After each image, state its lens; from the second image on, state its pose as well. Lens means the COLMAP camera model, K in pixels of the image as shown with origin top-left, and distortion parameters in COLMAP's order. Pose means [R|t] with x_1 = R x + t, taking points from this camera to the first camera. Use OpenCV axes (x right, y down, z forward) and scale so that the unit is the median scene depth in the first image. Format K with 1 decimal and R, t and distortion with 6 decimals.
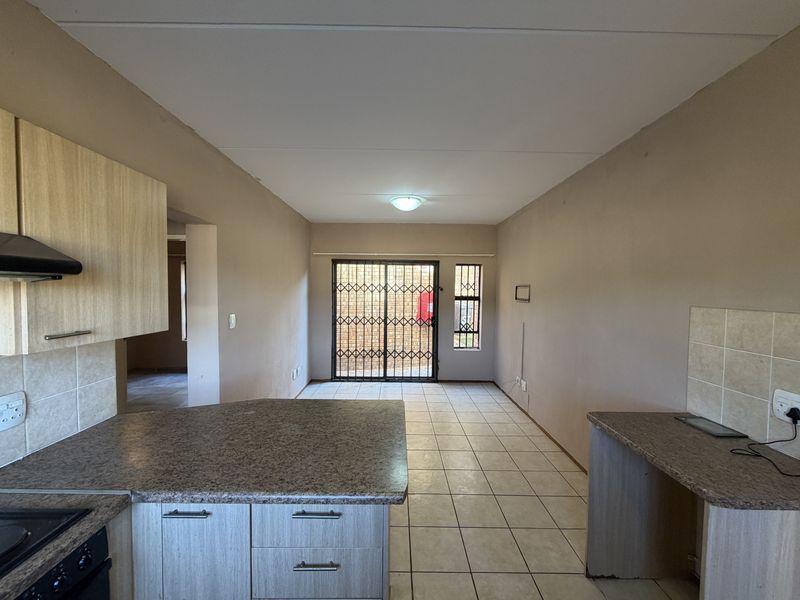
lens RADIAL K [[315.8, 0, 400.0], [0, 315.8, 299.7], [0, 0, 1]] dist [-0.005145, 0.001113]
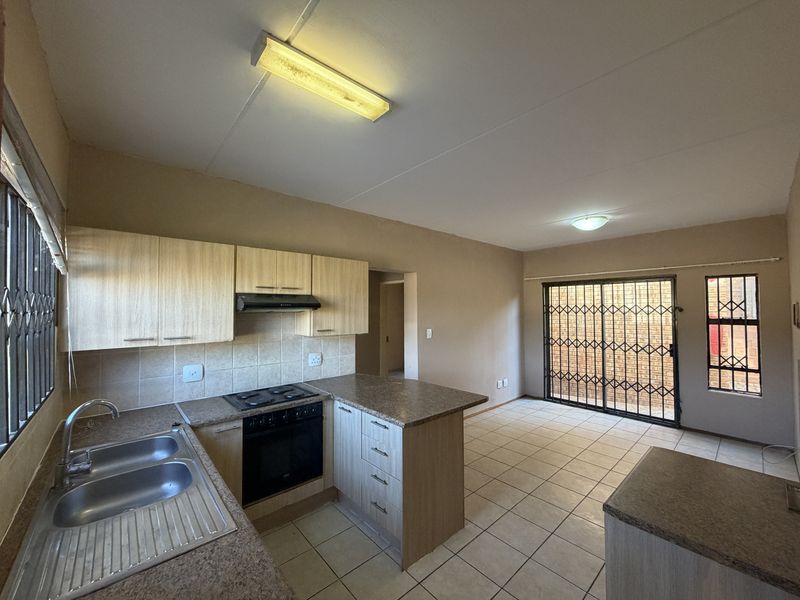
lens RADIAL K [[315.8, 0, 399.5], [0, 315.8, 301.5], [0, 0, 1]] dist [-0.005145, 0.001113]
pose [[0.656676, -0.033601, -0.753424, 0.317861], [-0.015451, 0.998198, -0.057985, 0.003234], [0.754015, 0.049718, 0.654973, -0.061760]]
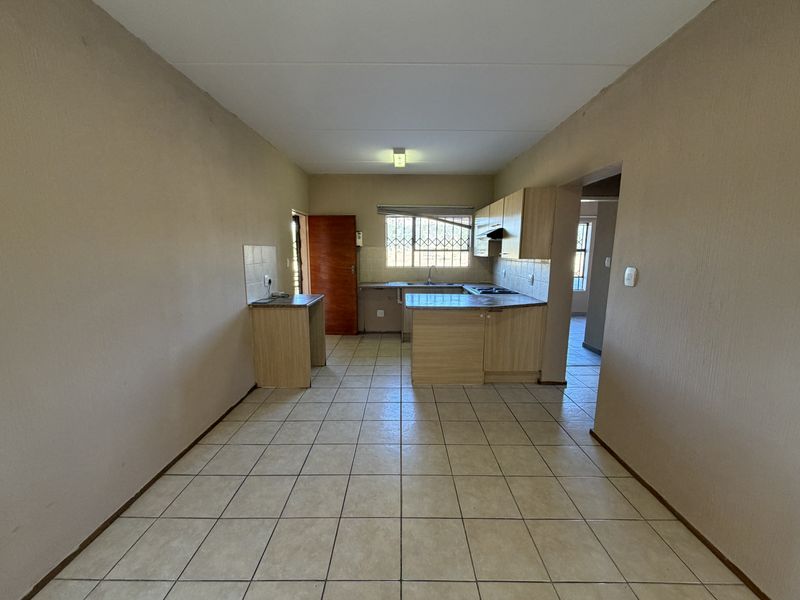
lens RADIAL K [[315.8, 0, 404.3], [0, 315.8, 299.2], [0, 0, 1]] dist [-0.005145, 0.001113]
pose [[-0.999770, -0.018051, 0.011588, 0.004480], [-0.015619, 0.982894, 0.183509, -0.004715], [-0.014703, 0.183286, -0.982950, 1.091260]]
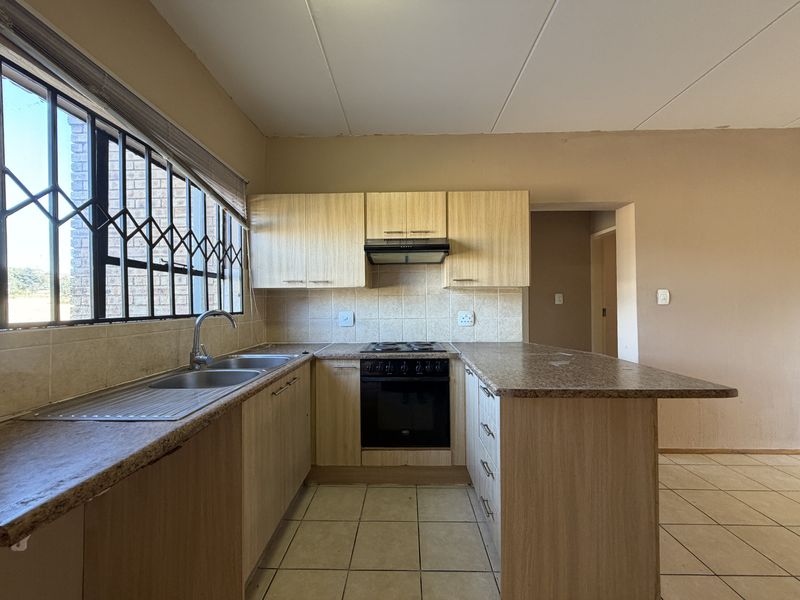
lens RADIAL K [[315.8, 0, 398.4], [0, 315.8, 300.5], [0, 0, 1]] dist [-0.005145, 0.001113]
pose [[-0.037615, -0.020981, -0.999072, 0.272147], [-0.027906, 0.999412, -0.019938, 0.073426], [0.998903, 0.027130, -0.038179, 0.150146]]
